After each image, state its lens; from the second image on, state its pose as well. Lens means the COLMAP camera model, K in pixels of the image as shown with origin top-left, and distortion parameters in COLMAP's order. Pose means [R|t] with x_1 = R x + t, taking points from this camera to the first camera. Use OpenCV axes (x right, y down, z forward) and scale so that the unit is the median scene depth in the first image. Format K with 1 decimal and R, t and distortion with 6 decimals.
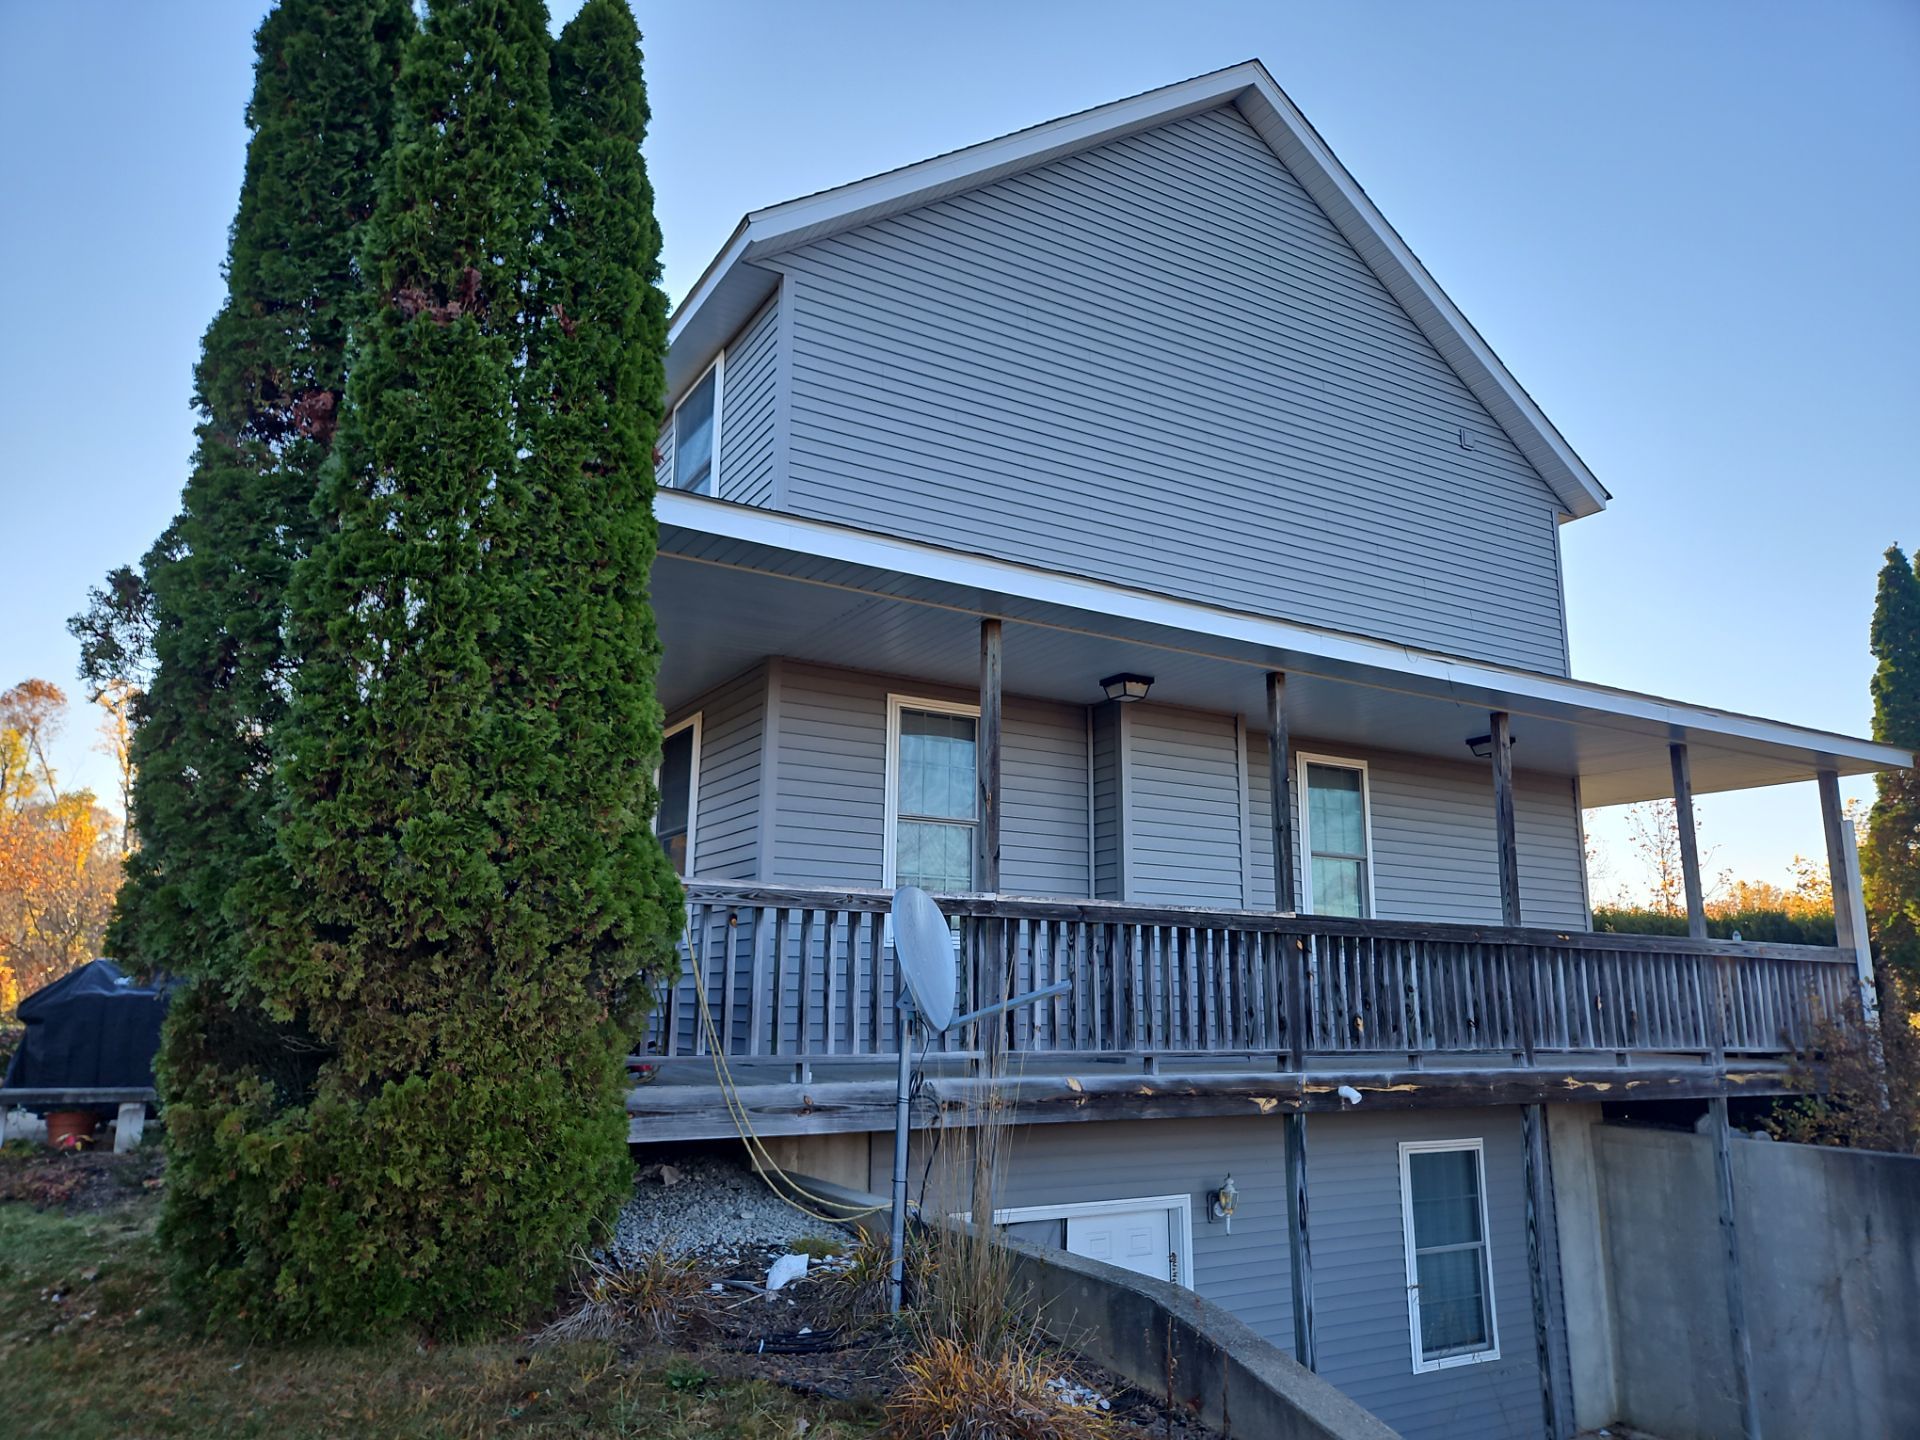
lens RADIAL K [[1303.5, 0, 958.2], [0, 1303.5, 697.5], [0, 0, 1]] dist [0.048122, -0.001903]
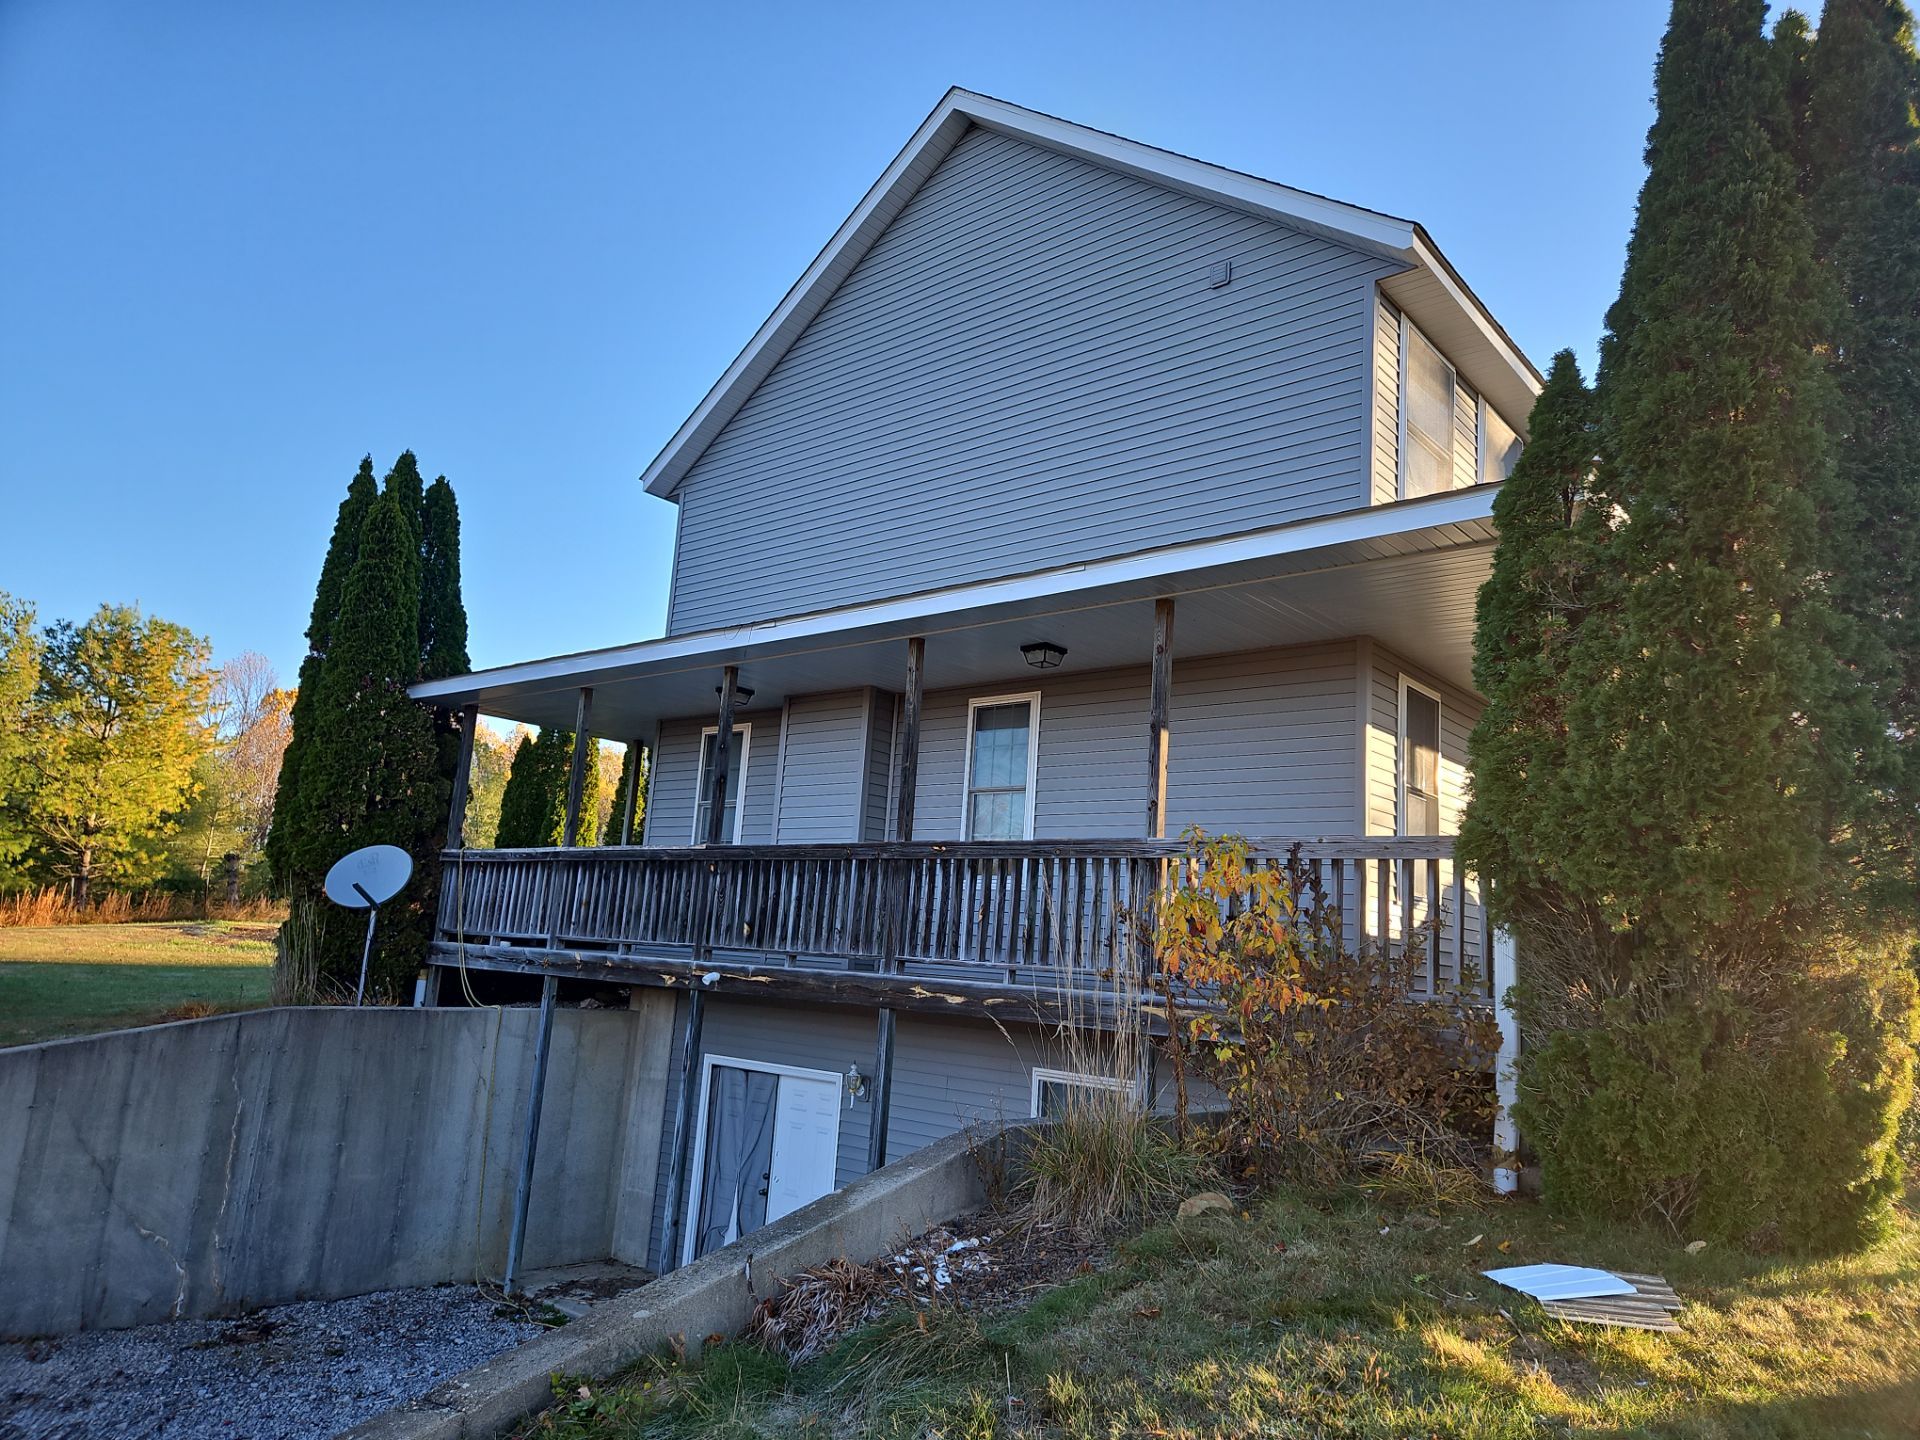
lens RADIAL K [[1291.0, 0, 960.0], [0, 1291.0, 720.0], [0, 0, 1]] dist [0.044664, -0.000172]
pose [[0.324517, -0.164837, -0.931406, 1.494082], [0.150273, 0.981176, -0.121288, 0.223042], [0.933867, -0.100605, 0.343179, 0.747102]]
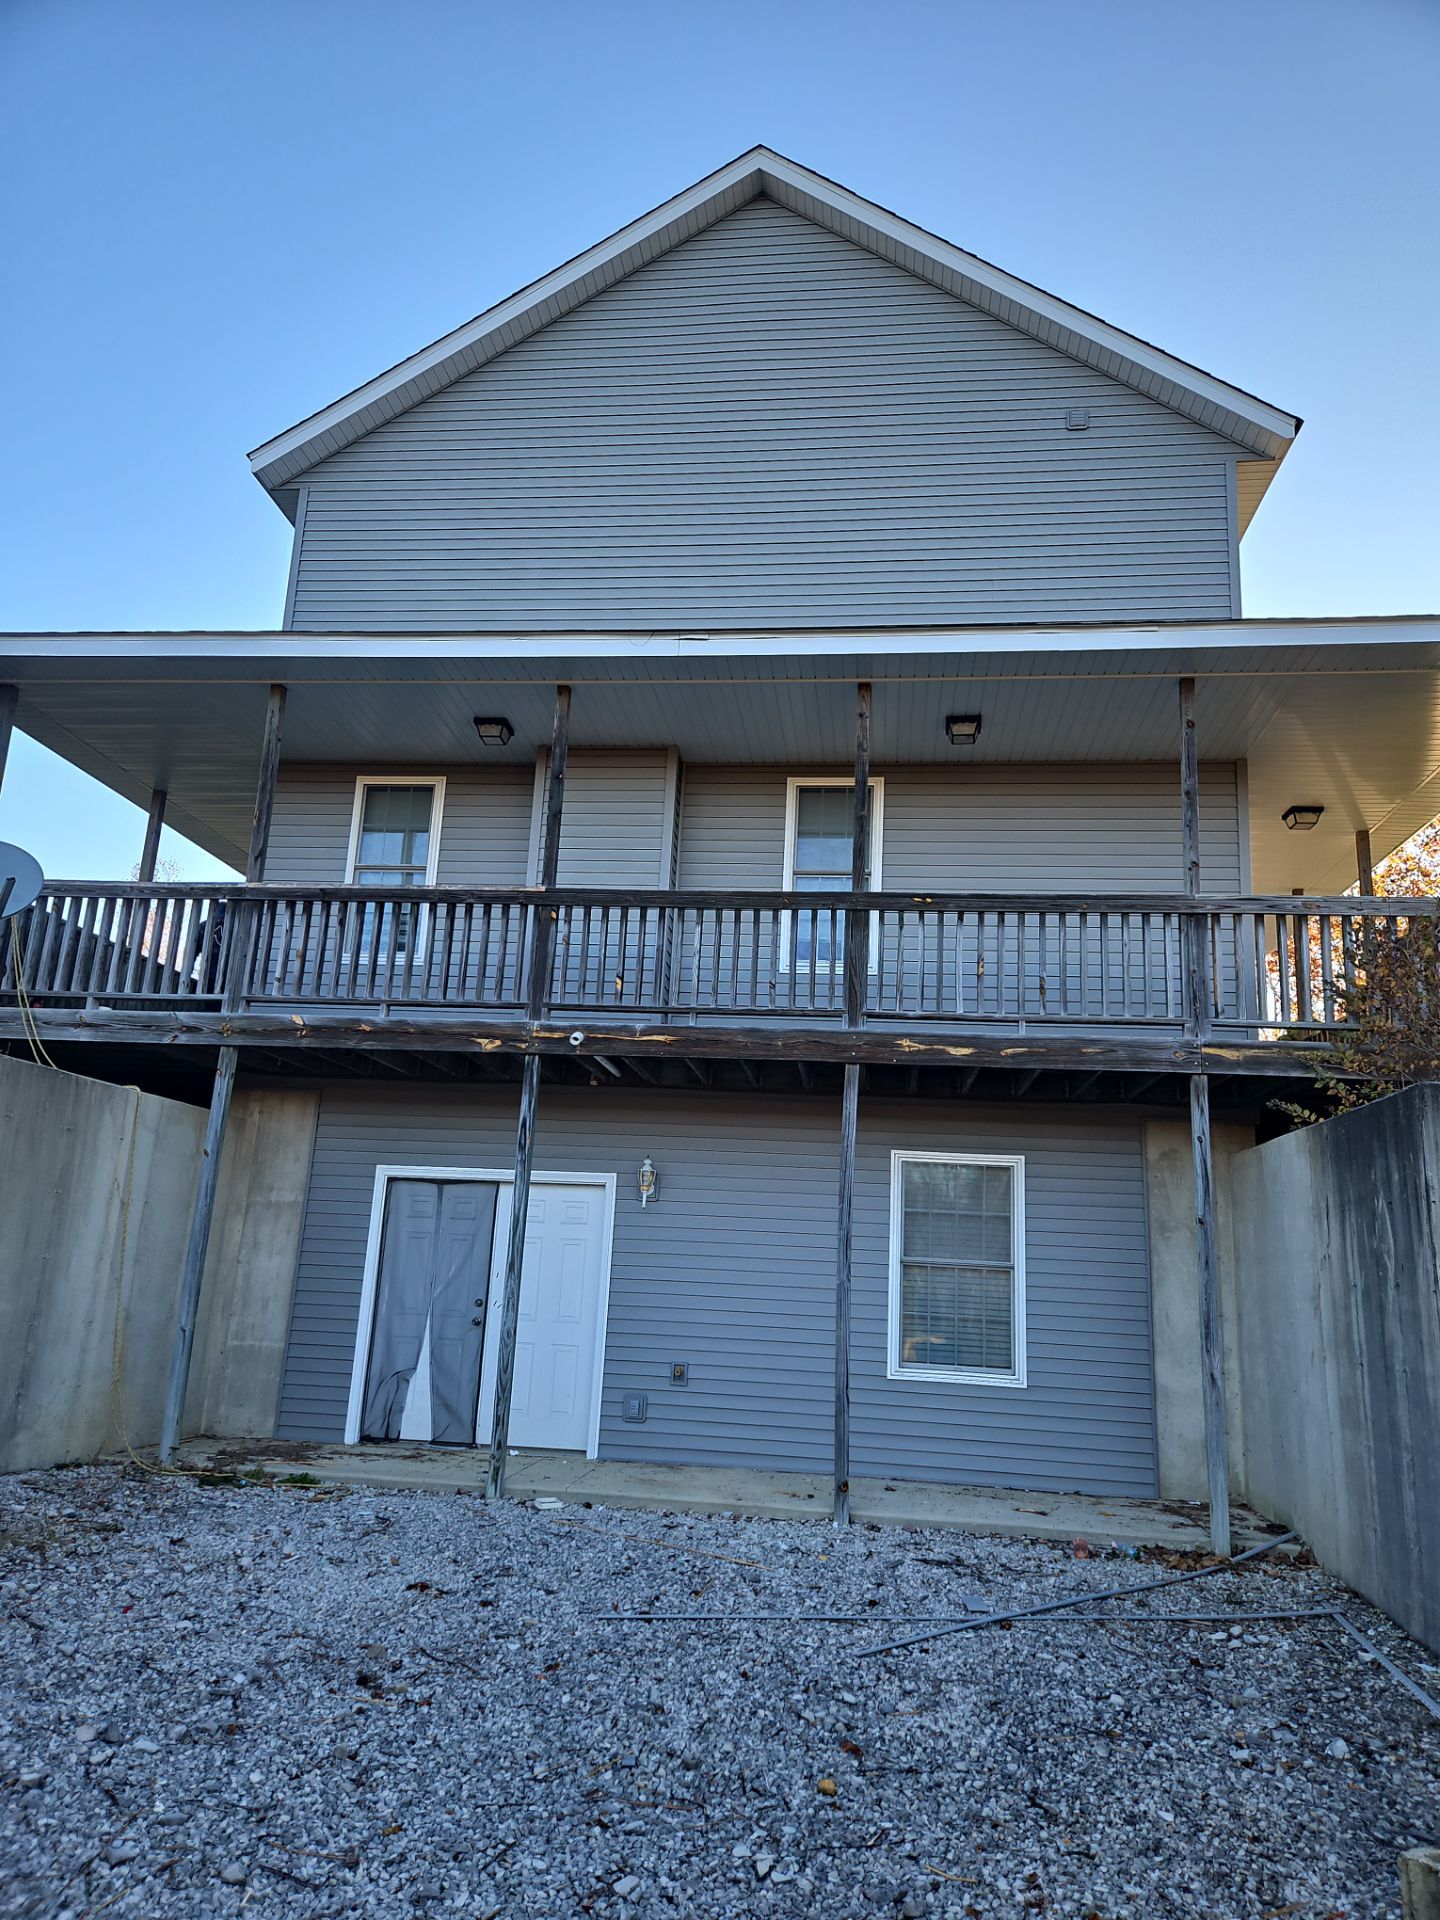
lens RADIAL K [[1303.5, 0, 693.5], [0, 1303.5, 957.5], [0, 0, 1]] dist [0.048122, -0.001903]
pose [[0.793109, -0.118543, -0.597433, 0.951184], [0.093771, 0.992948, -0.072537, 0.296682], [0.601819, 0.001508, 0.798631, 0.170752]]
